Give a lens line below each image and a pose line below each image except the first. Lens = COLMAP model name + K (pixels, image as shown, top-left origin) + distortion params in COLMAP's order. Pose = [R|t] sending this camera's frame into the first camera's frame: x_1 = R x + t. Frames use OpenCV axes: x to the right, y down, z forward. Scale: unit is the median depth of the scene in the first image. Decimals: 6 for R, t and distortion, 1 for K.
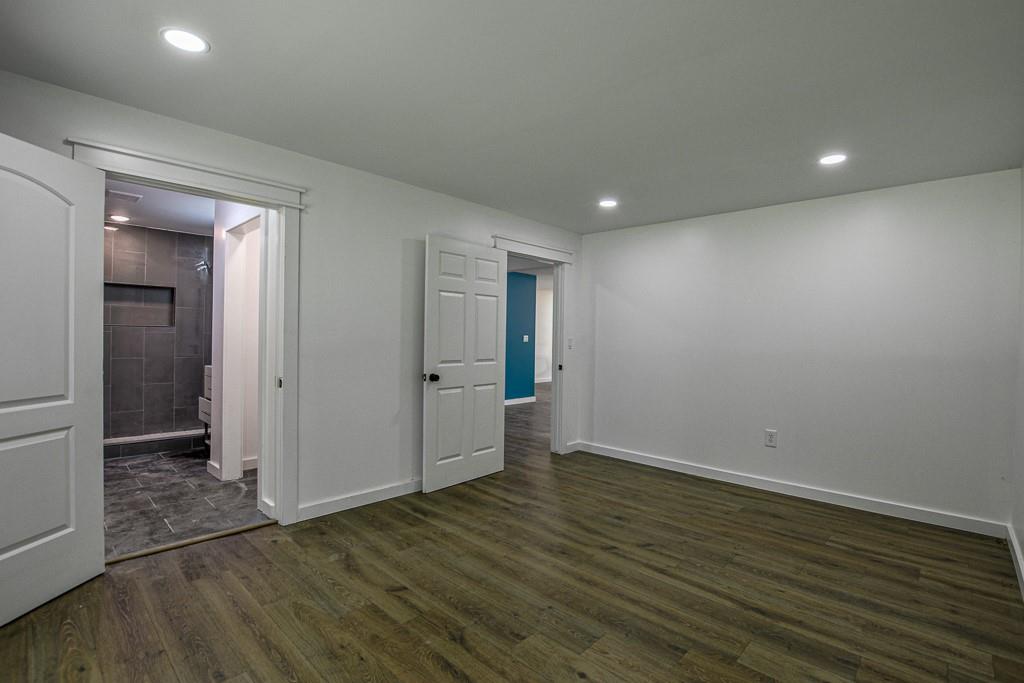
lens RADIAL K [[465.8, 0, 504.9], [0, 465.8, 342.1], [0, 0, 1]] dist [-0.026858, -0.000617]
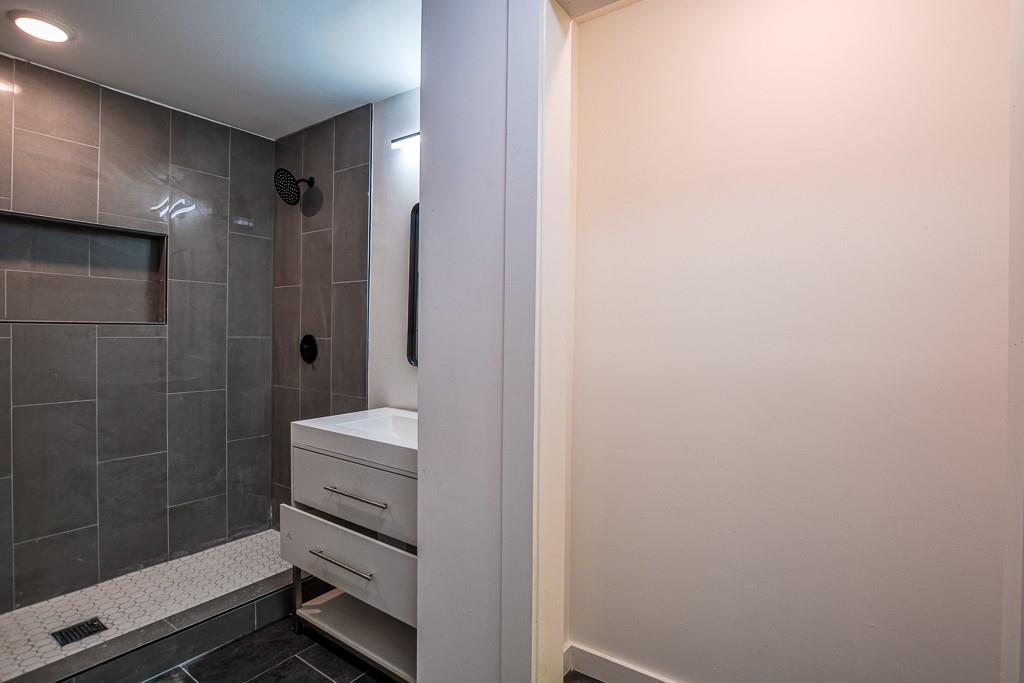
lens RADIAL K [[481.5, 0, 515.8], [0, 481.5, 341.3], [0, 0, 1]] dist [-0.035304, 0.003460]
pose [[0.985185, -0.008940, 0.171260, -0.469387], [0.007711, 0.999940, 0.007839, -0.018063], [-0.171320, -0.006402, 0.985195, 0.498302]]
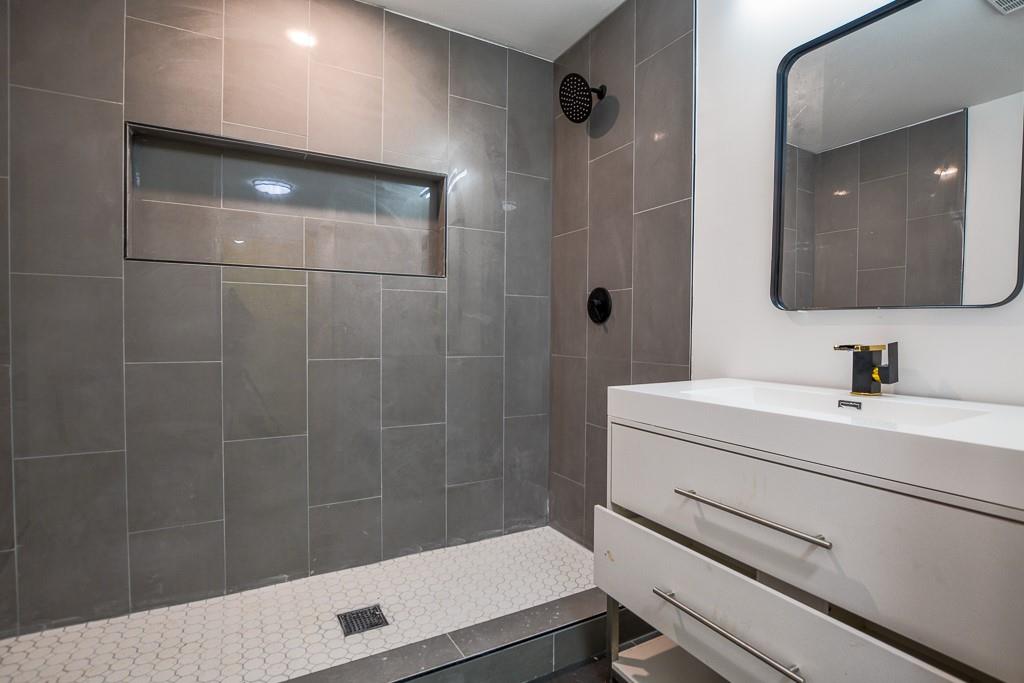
lens RADIAL K [[481.5, 0, 515.3], [0, 481.5, 347.2], [0, 0, 1]] dist [-0.035304, 0.003460]
pose [[0.958299, -0.004479, -0.285732, -0.551226], [0.008724, 0.999870, 0.013584, 0.020223], [0.285634, -0.015510, 0.958213, 0.631912]]
